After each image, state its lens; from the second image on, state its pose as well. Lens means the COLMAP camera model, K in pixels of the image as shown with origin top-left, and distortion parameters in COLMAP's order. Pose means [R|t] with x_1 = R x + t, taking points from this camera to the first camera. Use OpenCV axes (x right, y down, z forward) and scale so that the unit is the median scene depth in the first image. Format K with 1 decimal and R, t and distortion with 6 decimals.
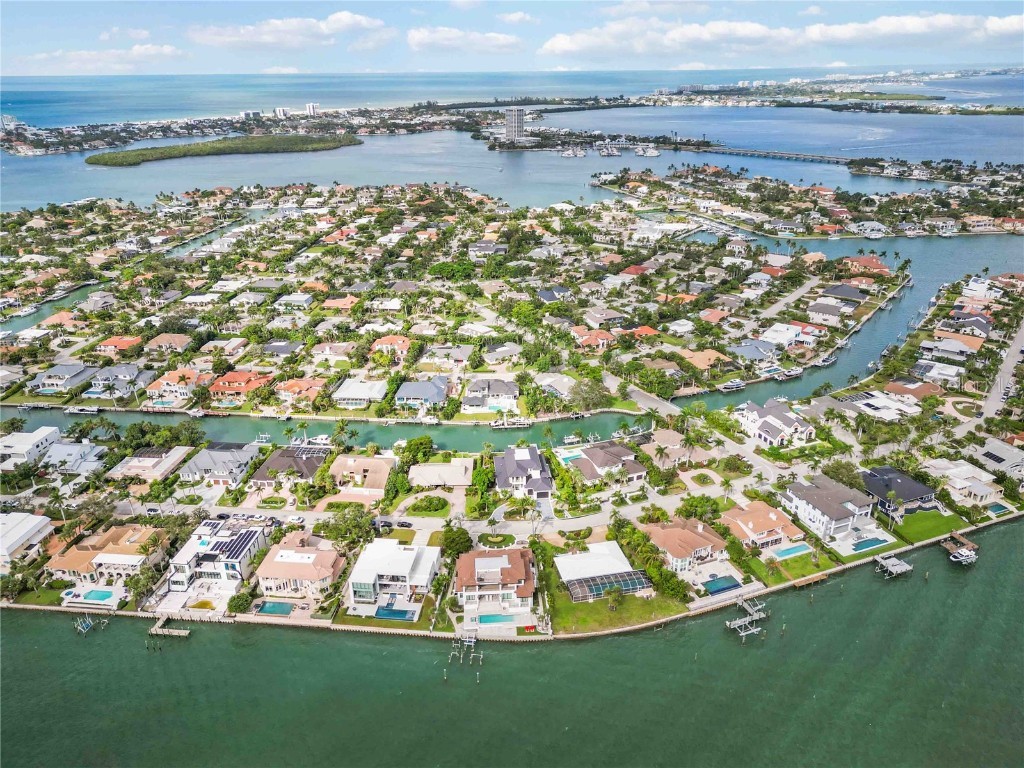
lens RADIAL K [[717.9, 0, 506.8], [0, 717.9, 385.6], [0, 0, 1]] dist [0.046833, -0.033889]
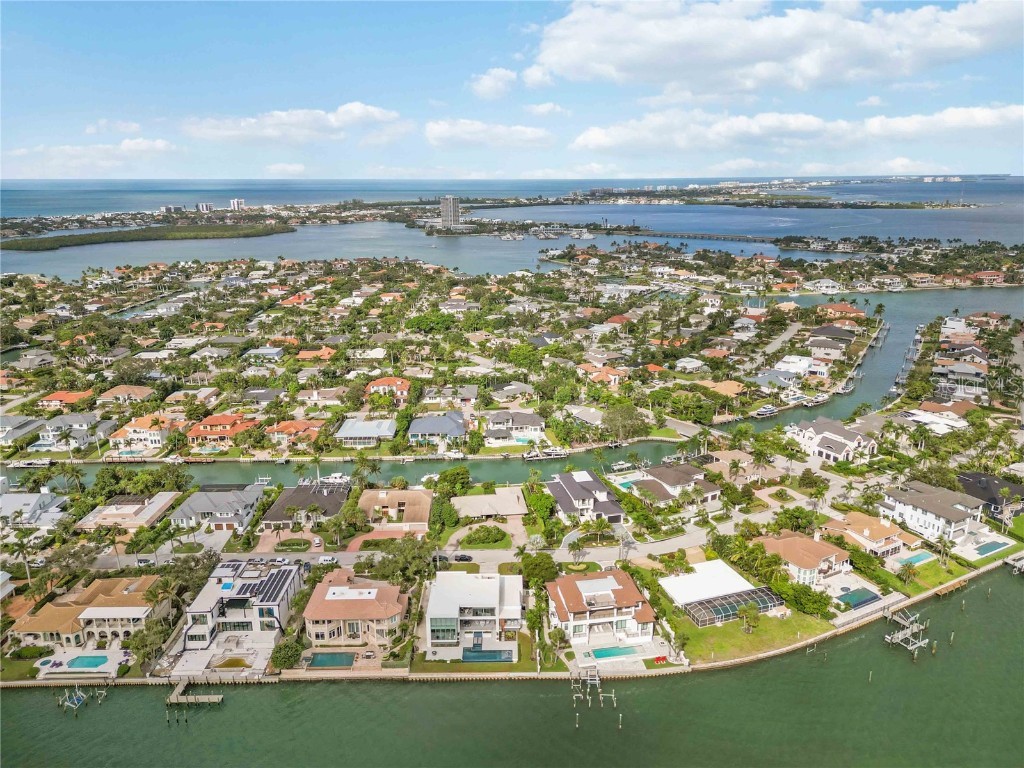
lens RADIAL K [[717.9, 0, 505.4], [0, 717.9, 386.4], [0, 0, 1]] dist [0.046833, -0.033889]
pose [[0.993268, -0.029081, 0.112128, -0.105873], [0.044024, 0.990112, -0.133192, 0.063830], [-0.107145, 0.137231, 0.984727, 0.085651]]
